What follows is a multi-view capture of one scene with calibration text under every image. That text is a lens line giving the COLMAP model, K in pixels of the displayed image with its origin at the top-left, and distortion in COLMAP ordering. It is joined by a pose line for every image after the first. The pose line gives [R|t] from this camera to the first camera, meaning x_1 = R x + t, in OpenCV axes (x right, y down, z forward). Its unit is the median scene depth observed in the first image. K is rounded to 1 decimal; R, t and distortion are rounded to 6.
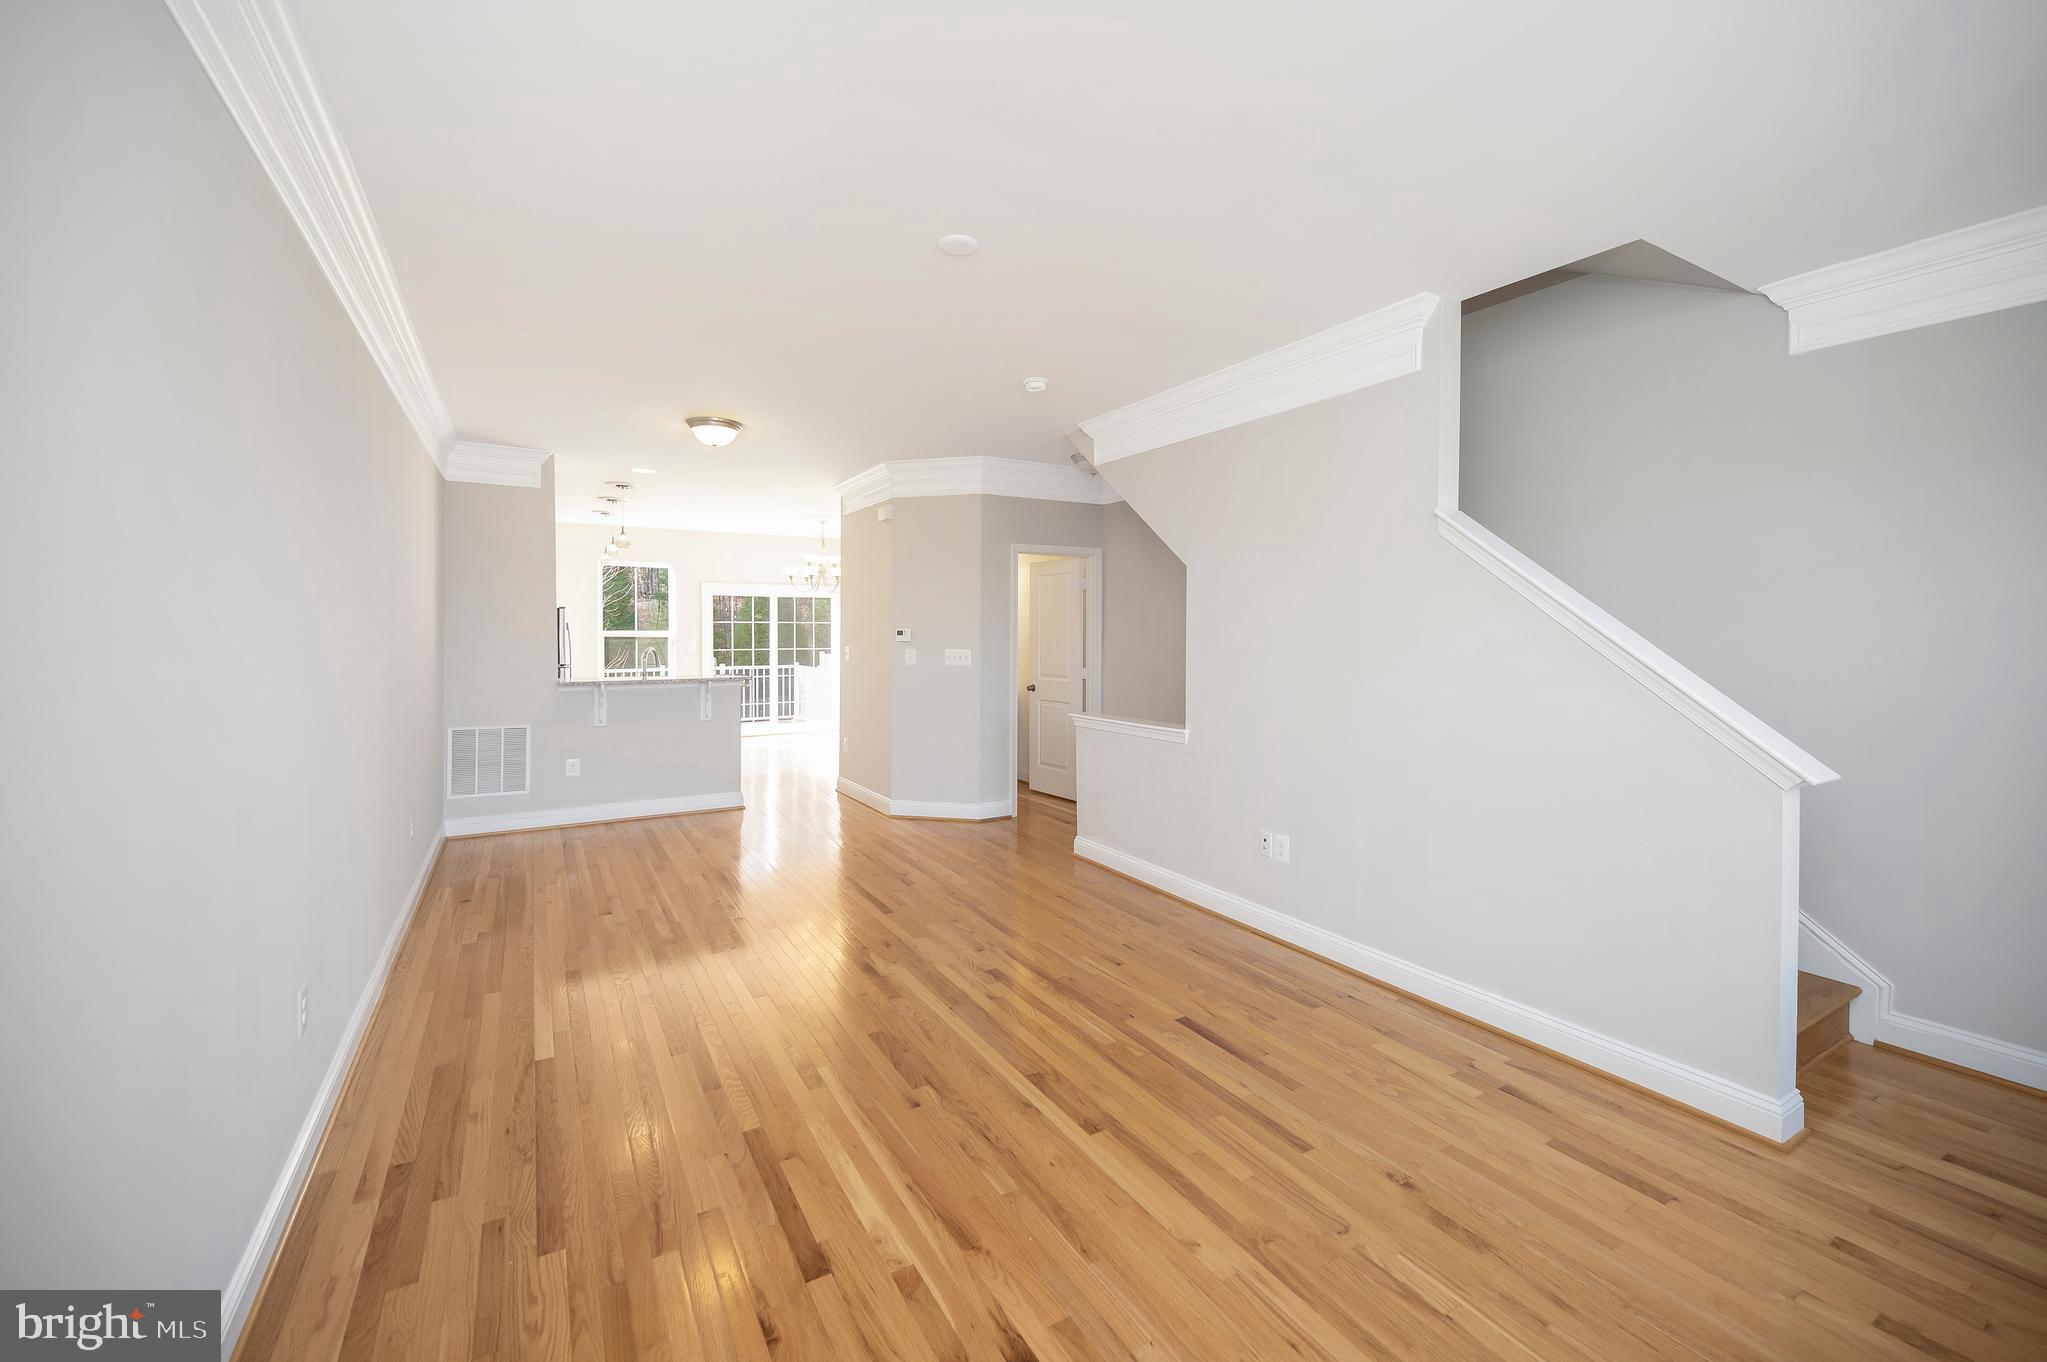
lens RADIAL K [[833.9, 0, 1022.9], [0, 833.9, 661.4], [0, 0, 1]] dist [-0.001543, -0.000270]
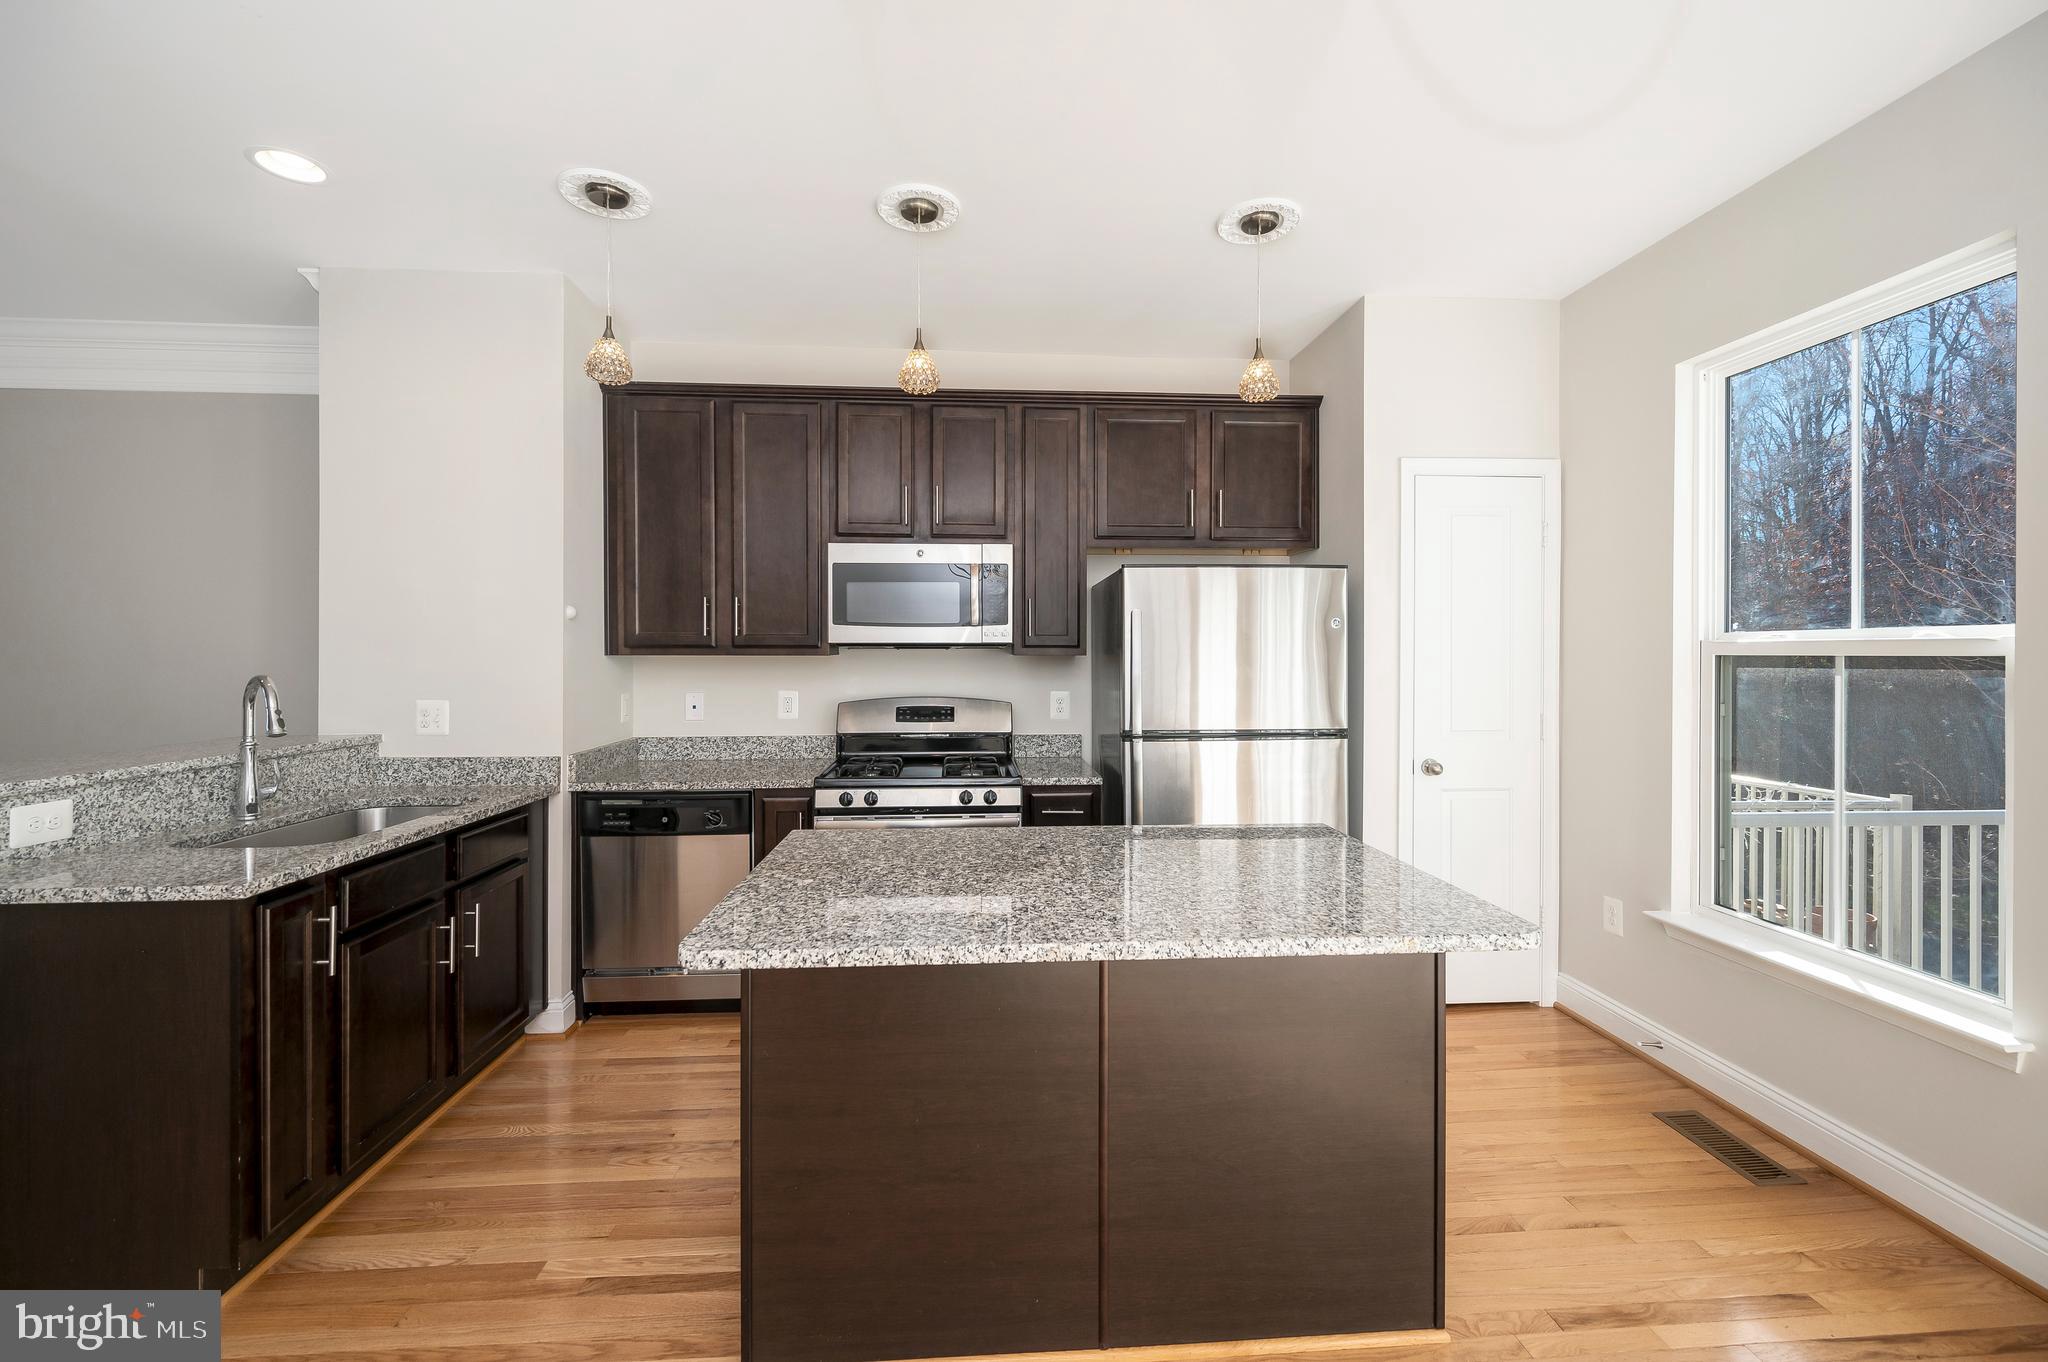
lens RADIAL K [[834.3, 0, 1023.4], [0, 834.3, 661.3], [0, 0, 1]] dist [-0.001543, -0.000270]
pose [[-0.446119, 0.003337, -0.894968, -0.476924], [-0.032673, 0.999266, 0.020012, -0.066690], [0.894377, 0.038169, -0.445682, 2.412802]]
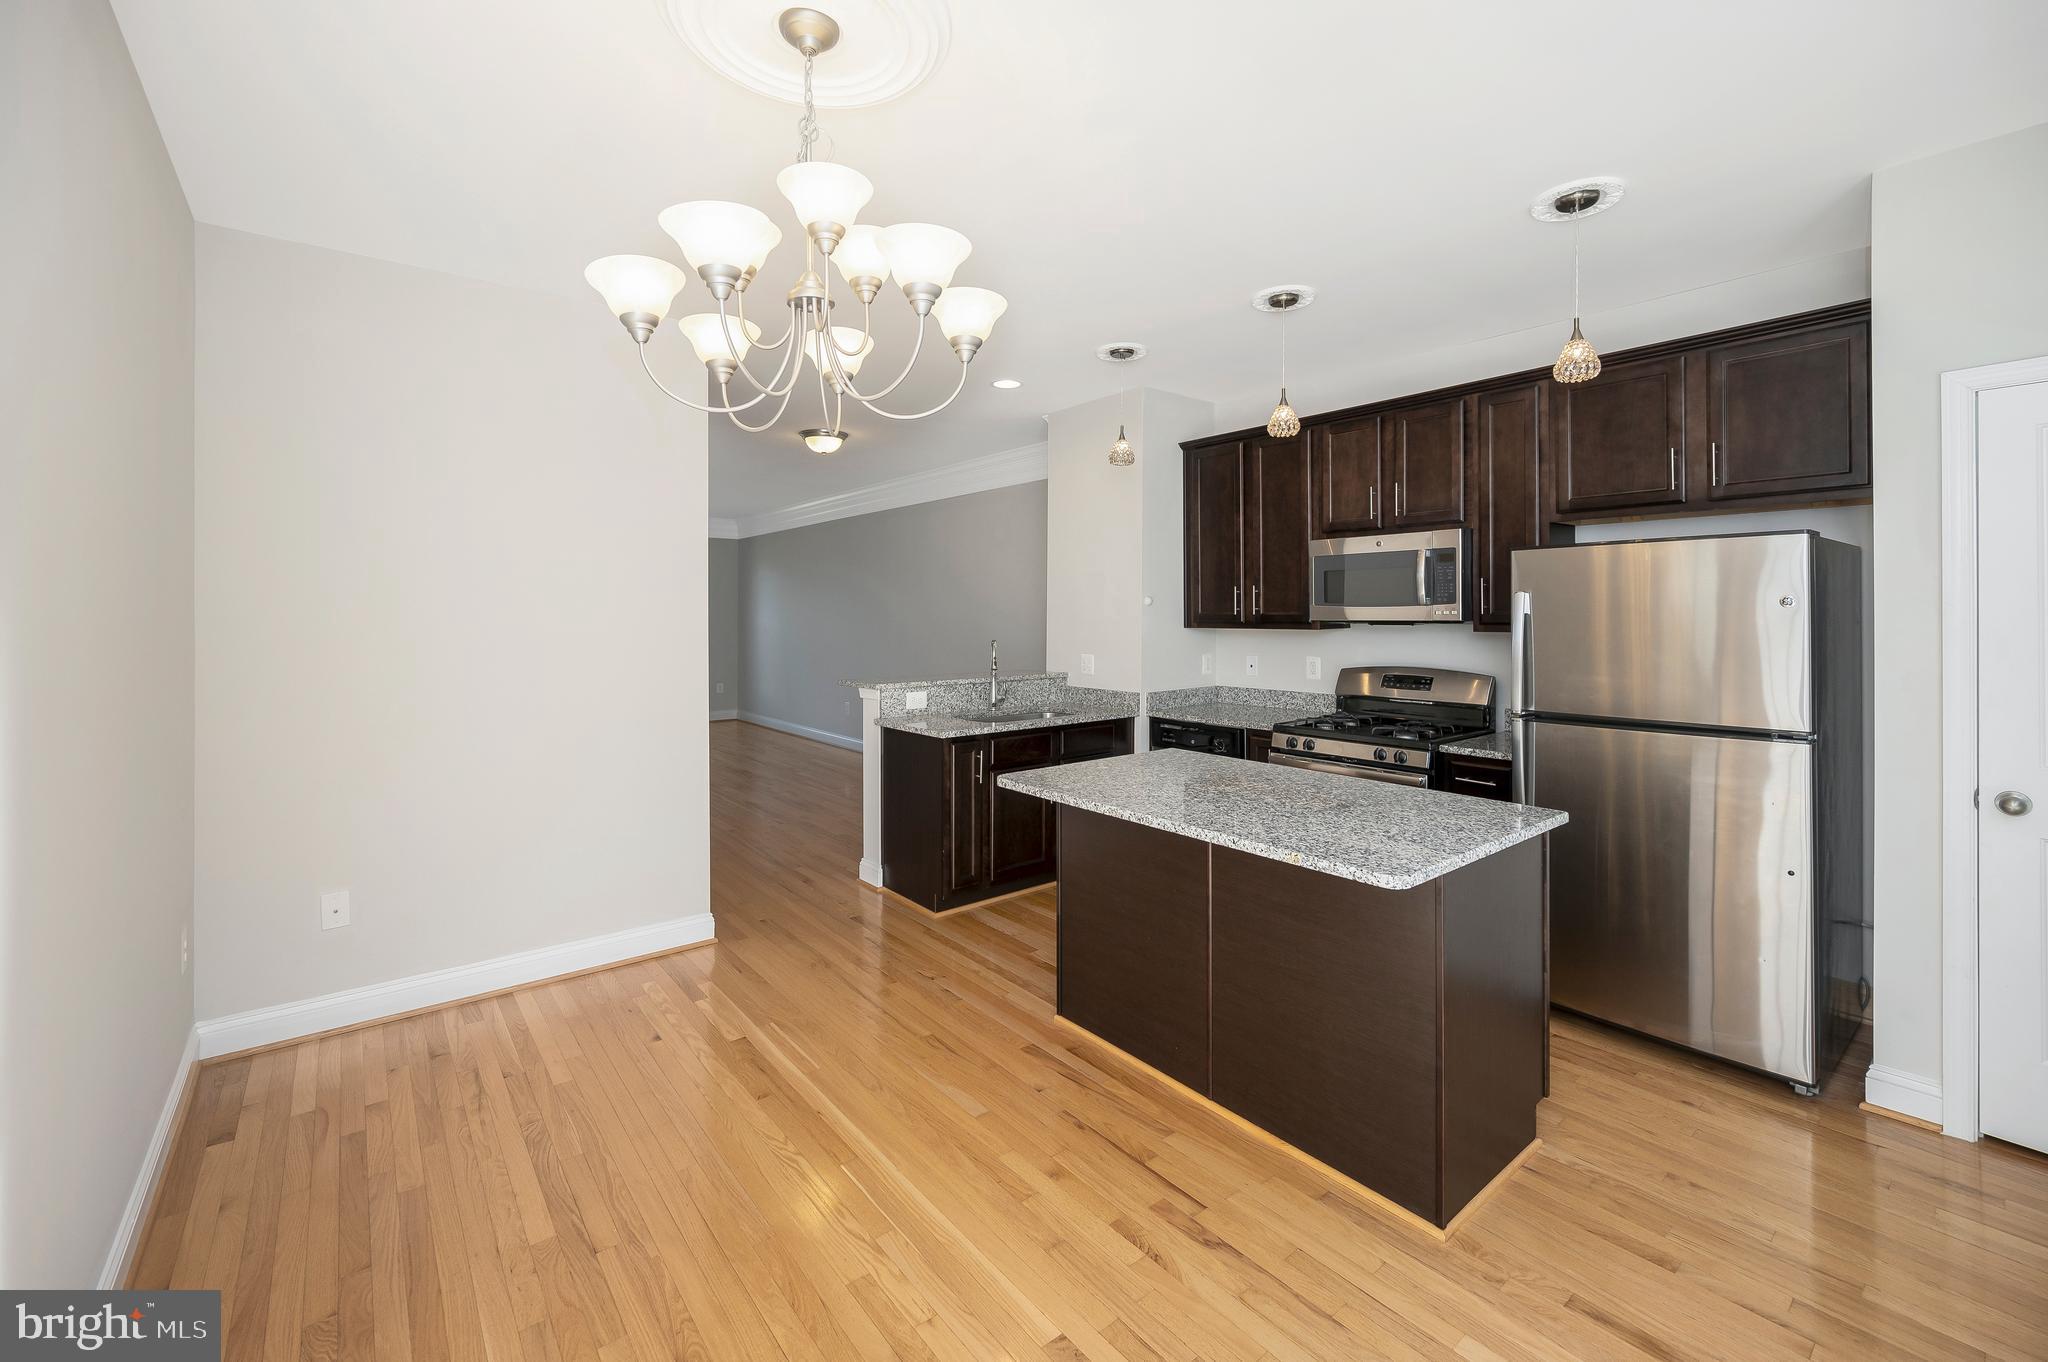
lens RADIAL K [[845.8, 0, 1033.6], [0, 845.8, 616.7], [0, 0, 1]] dist [-0.001229, 0.000134]
pose [[-0.988673, 0.003097, -0.150052, -0.631686], [-0.002942, 0.999195, 0.040013, -0.107735], [0.150055, 0.040001, -0.987868, 2.861459]]
